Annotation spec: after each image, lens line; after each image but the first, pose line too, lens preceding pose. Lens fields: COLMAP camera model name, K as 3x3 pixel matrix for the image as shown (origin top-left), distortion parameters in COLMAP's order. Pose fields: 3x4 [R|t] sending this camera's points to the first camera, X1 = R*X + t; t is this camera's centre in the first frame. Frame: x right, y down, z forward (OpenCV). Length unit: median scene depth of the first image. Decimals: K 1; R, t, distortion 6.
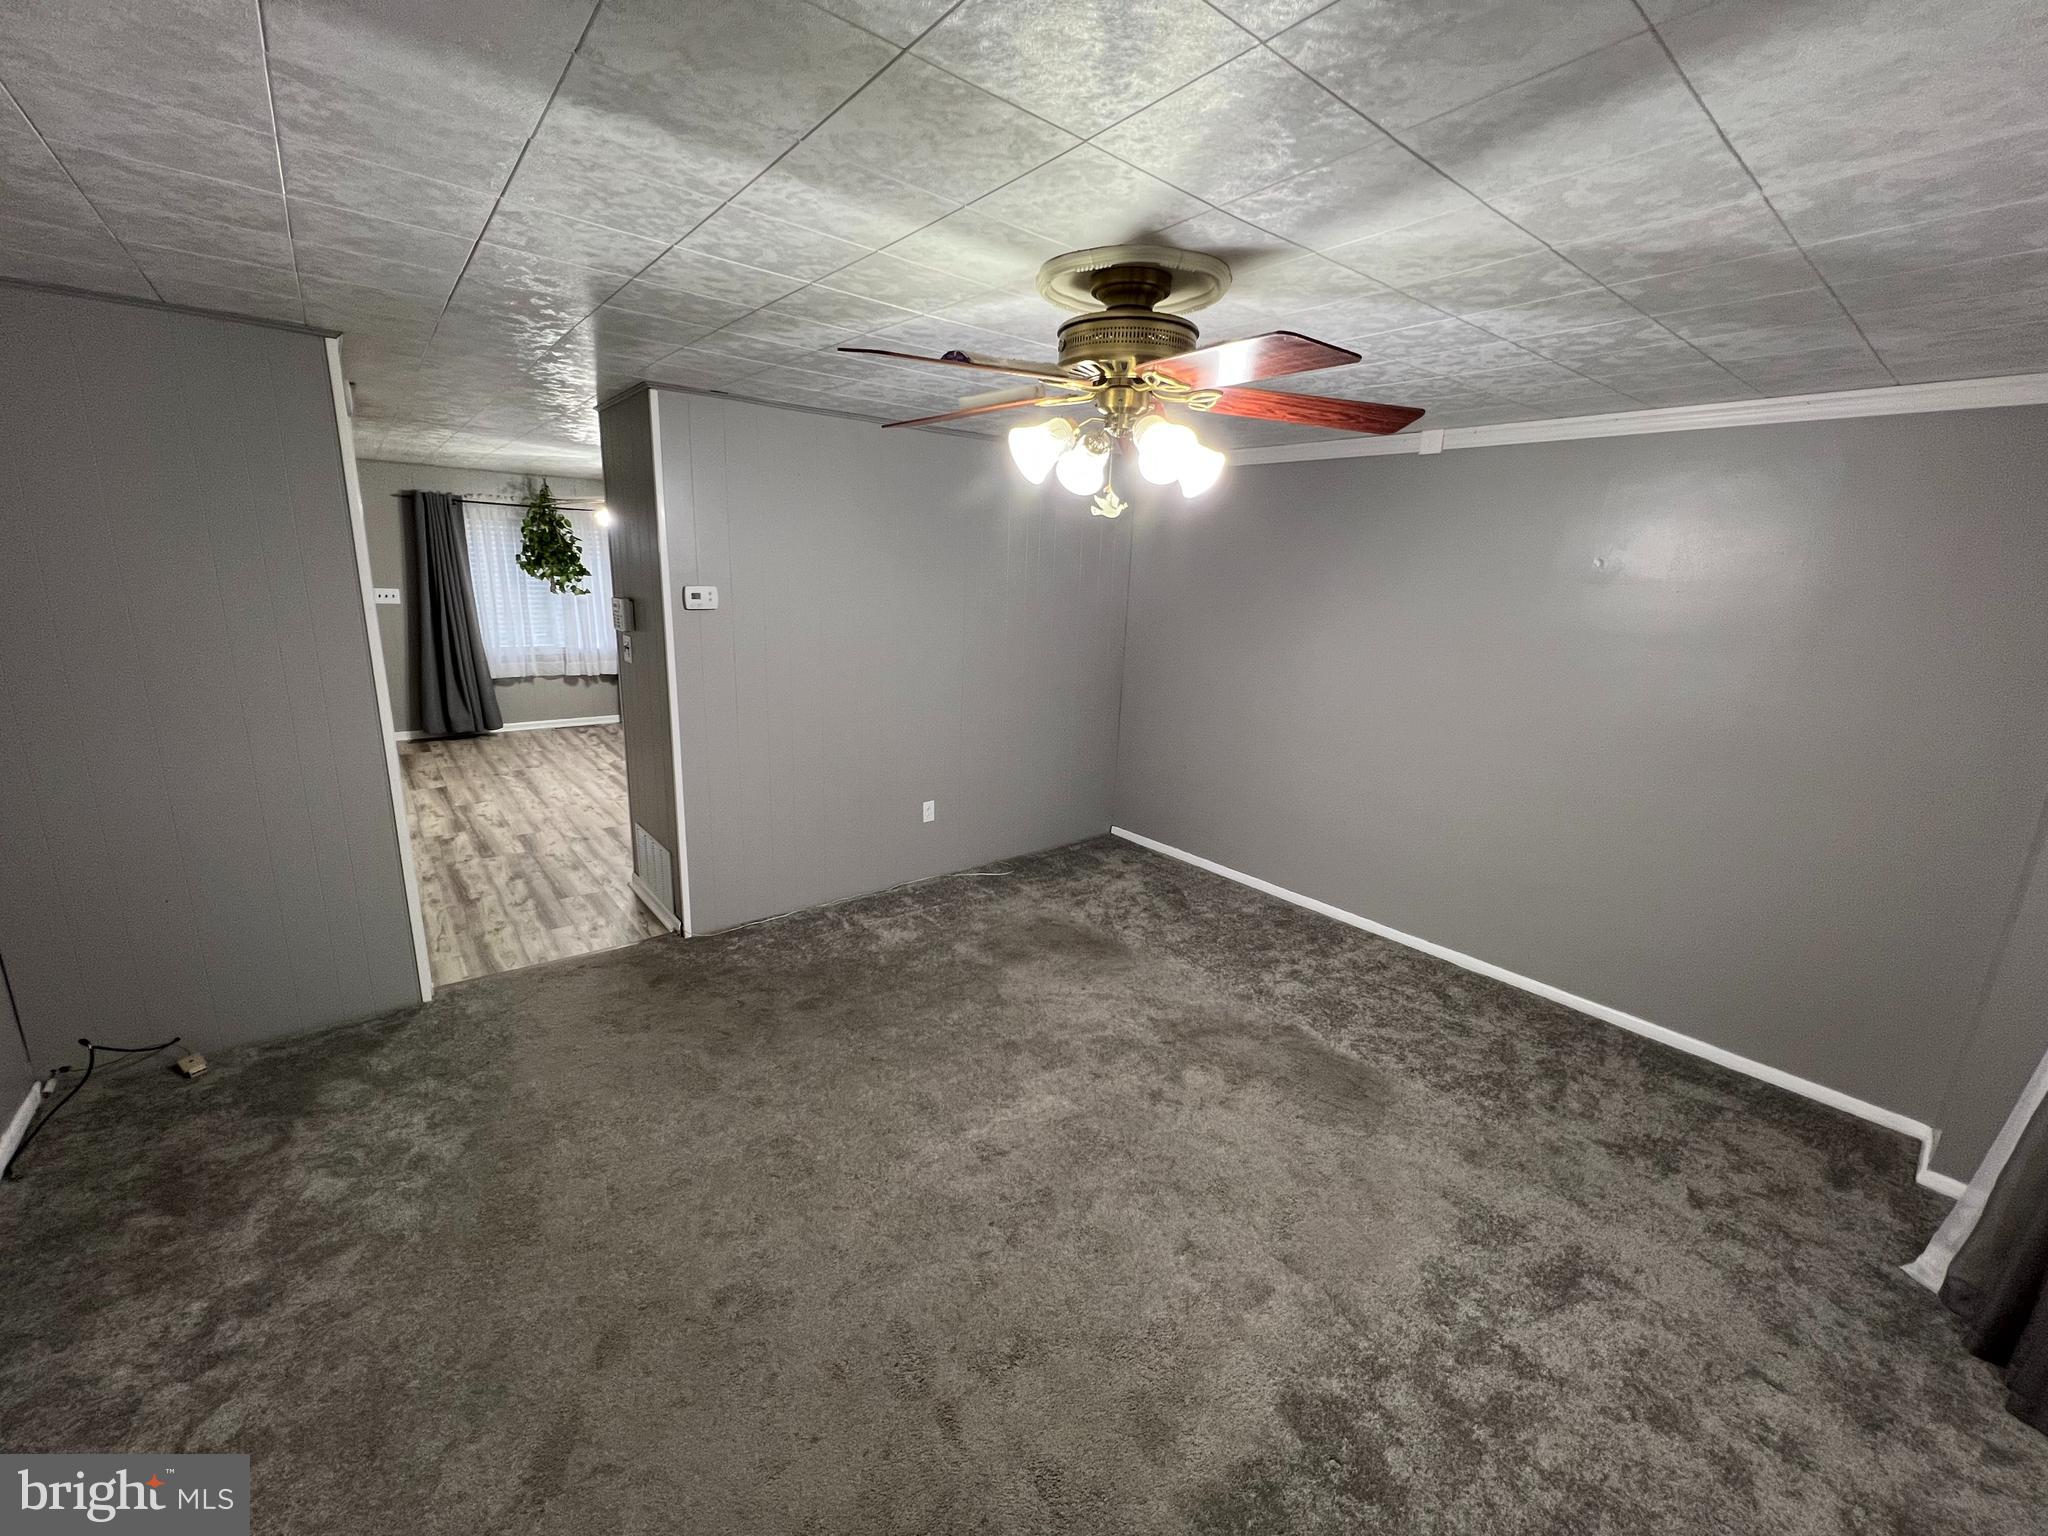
lens RADIAL K [[816.7, 0, 1024.4], [0, 816.7, 766.8], [0, 0, 1]] dist [-0.001472, -0.000060]
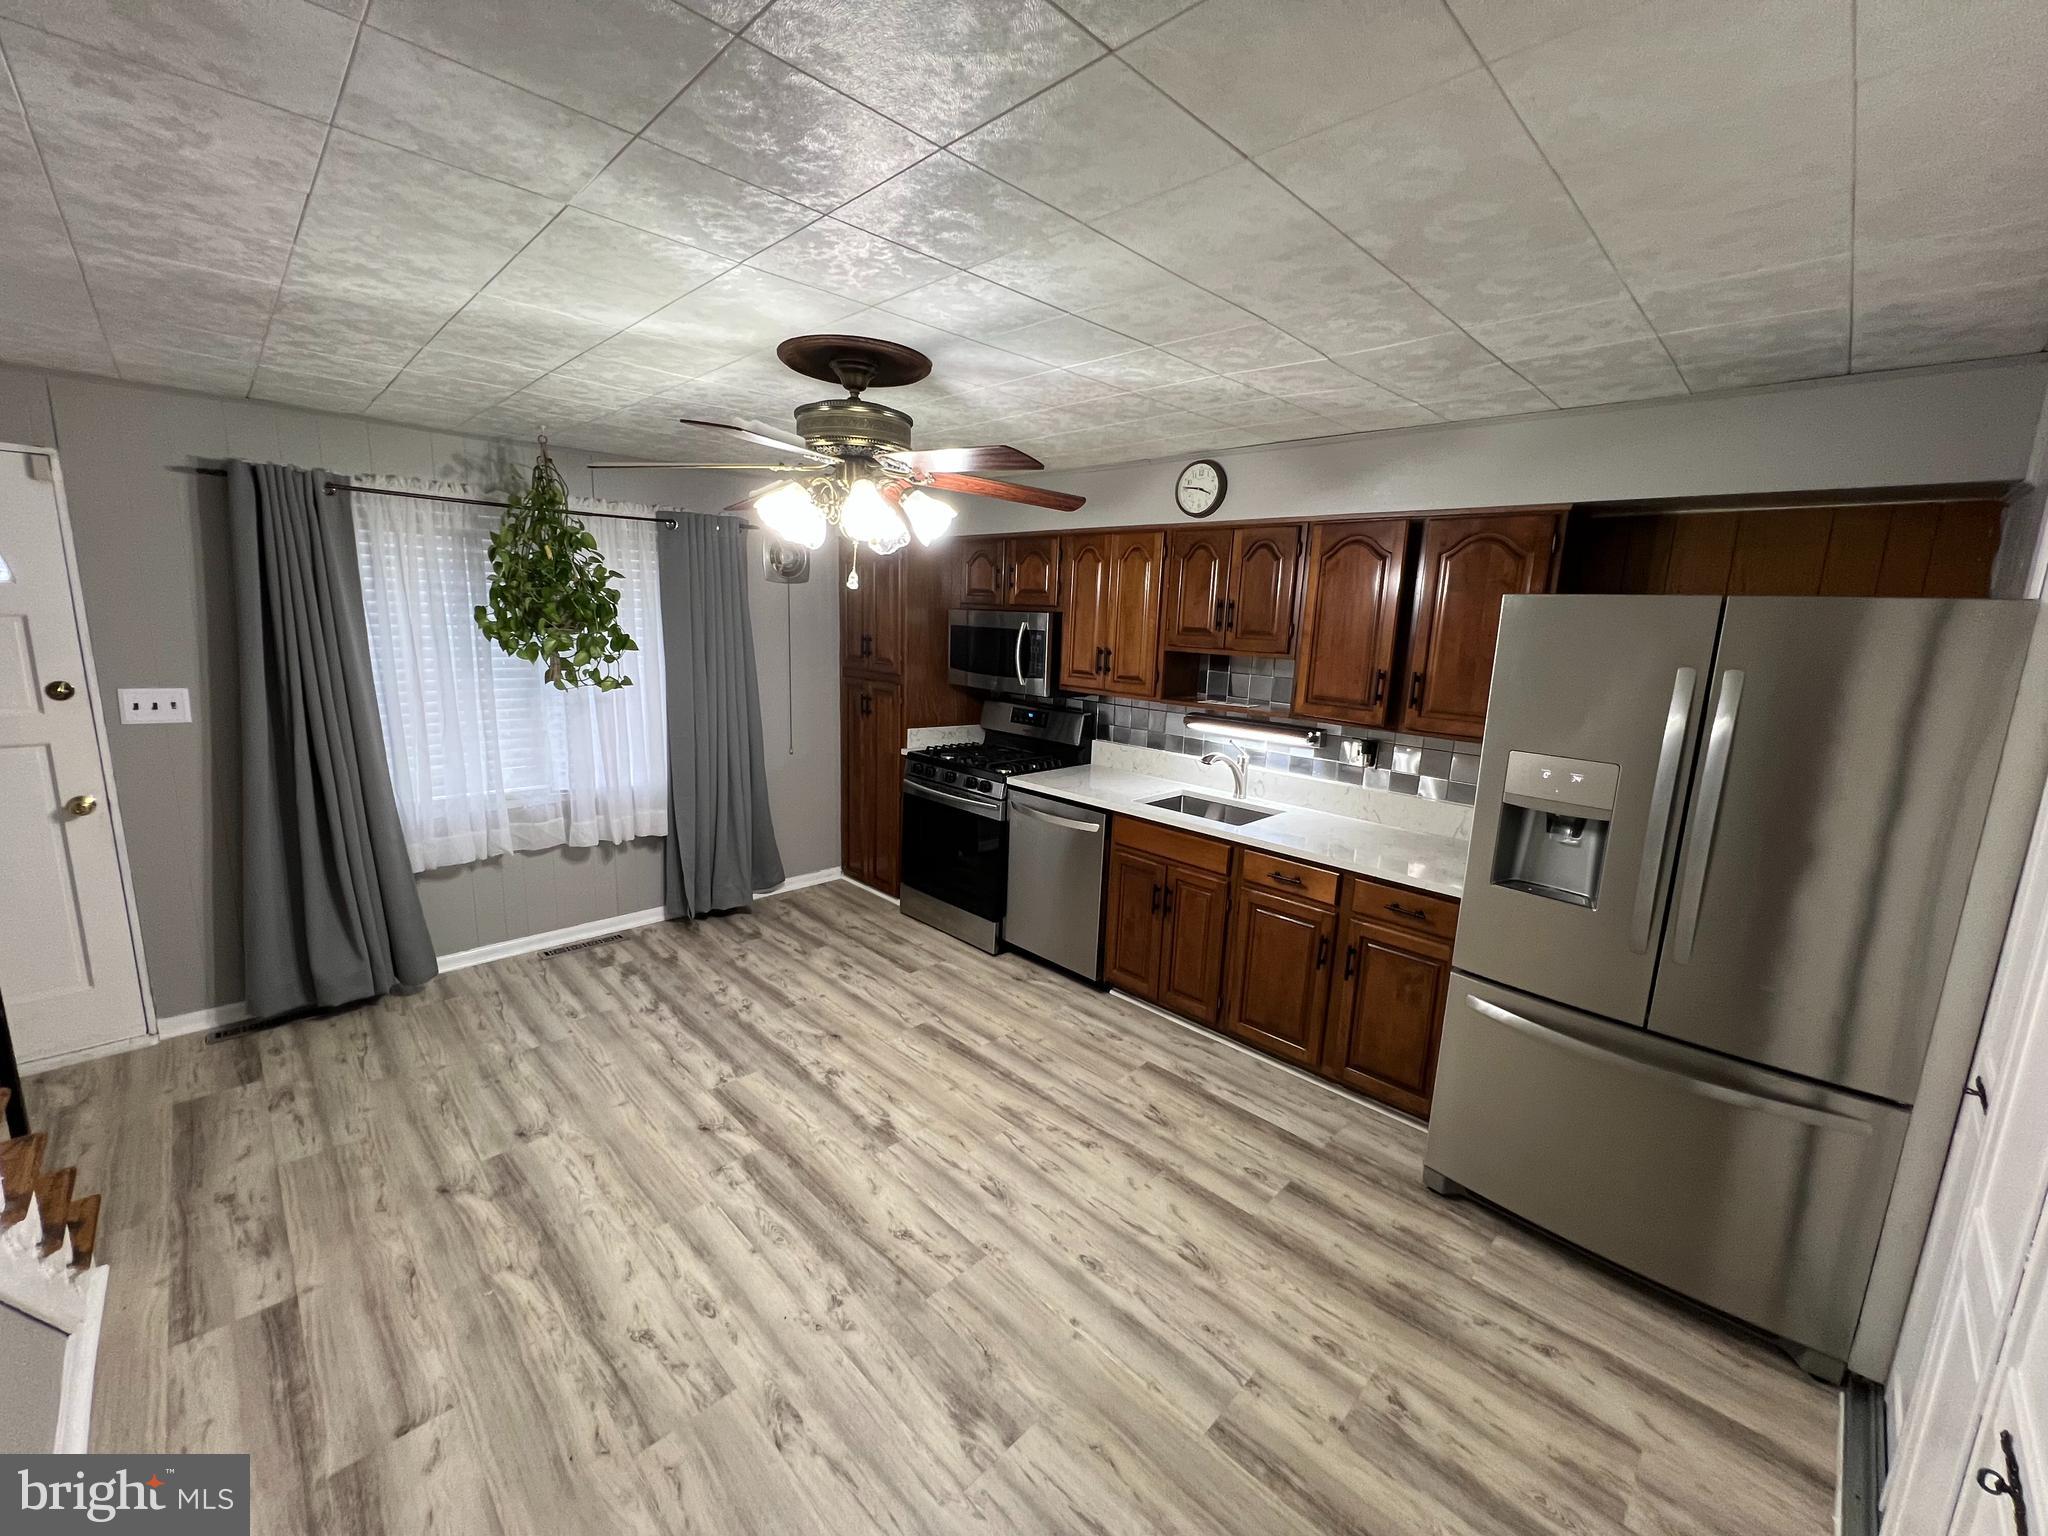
lens RADIAL K [[820.4, 0, 1022.5], [0, 820.4, 765.3], [0, 0, 1]] dist [0.003106, -0.000023]
pose [[0.995225, -0.022120, 0.095065, -0.359910], [0.026954, 0.998392, -0.049870, -0.138763], [-0.093809, 0.052194, 0.994221, 0.512818]]
